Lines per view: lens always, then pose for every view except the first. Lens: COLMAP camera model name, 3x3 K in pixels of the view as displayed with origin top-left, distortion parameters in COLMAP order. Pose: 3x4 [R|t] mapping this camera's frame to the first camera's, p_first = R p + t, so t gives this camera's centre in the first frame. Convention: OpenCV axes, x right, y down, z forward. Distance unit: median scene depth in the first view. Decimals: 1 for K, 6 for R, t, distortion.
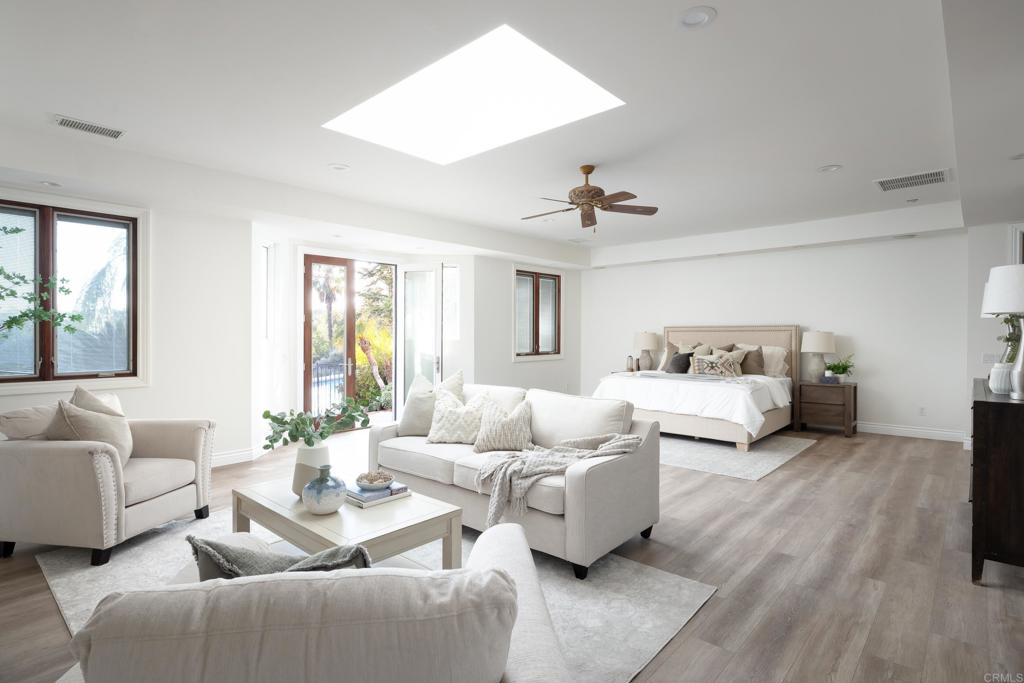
lens RADIAL K [[520.3, 0, 513.5], [0, 520.3, 336.7], [0, 0, 1]] dist [0.025610, 0.000673]
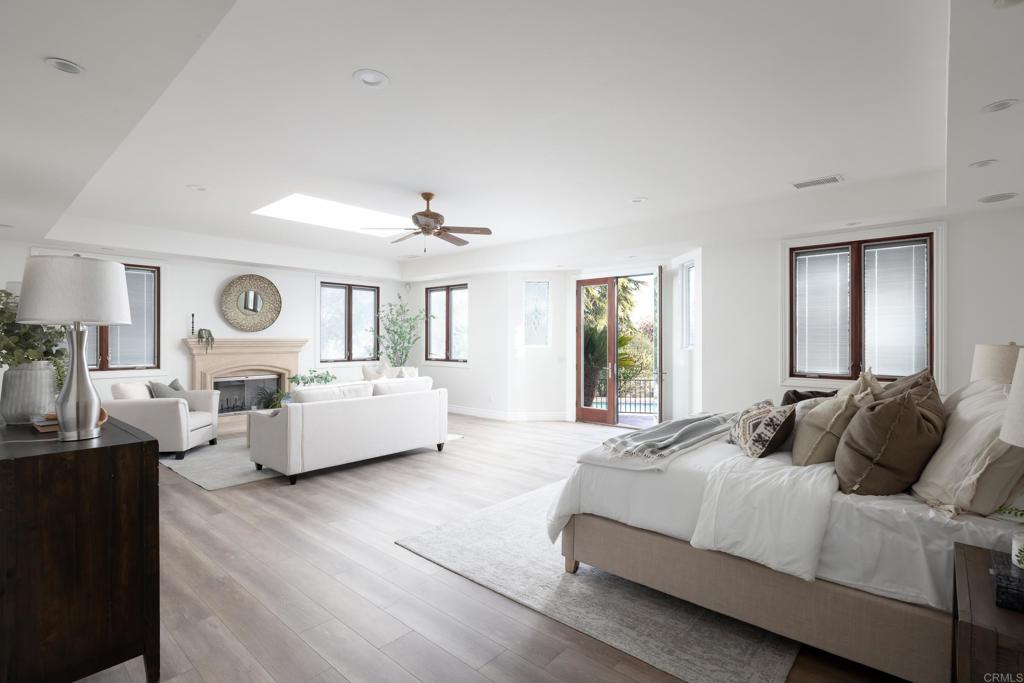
lens RADIAL K [[481.7, 0, 513.8], [0, 481.7, 342.6], [0, 0, 1]] dist [-0.001611, -0.000124]
pose [[-0.002484, -0.003010, -0.999992, 1.539508], [-0.010519, 0.999940, -0.002984, -0.013360], [0.999942, 0.010512, -0.002516, 1.560224]]
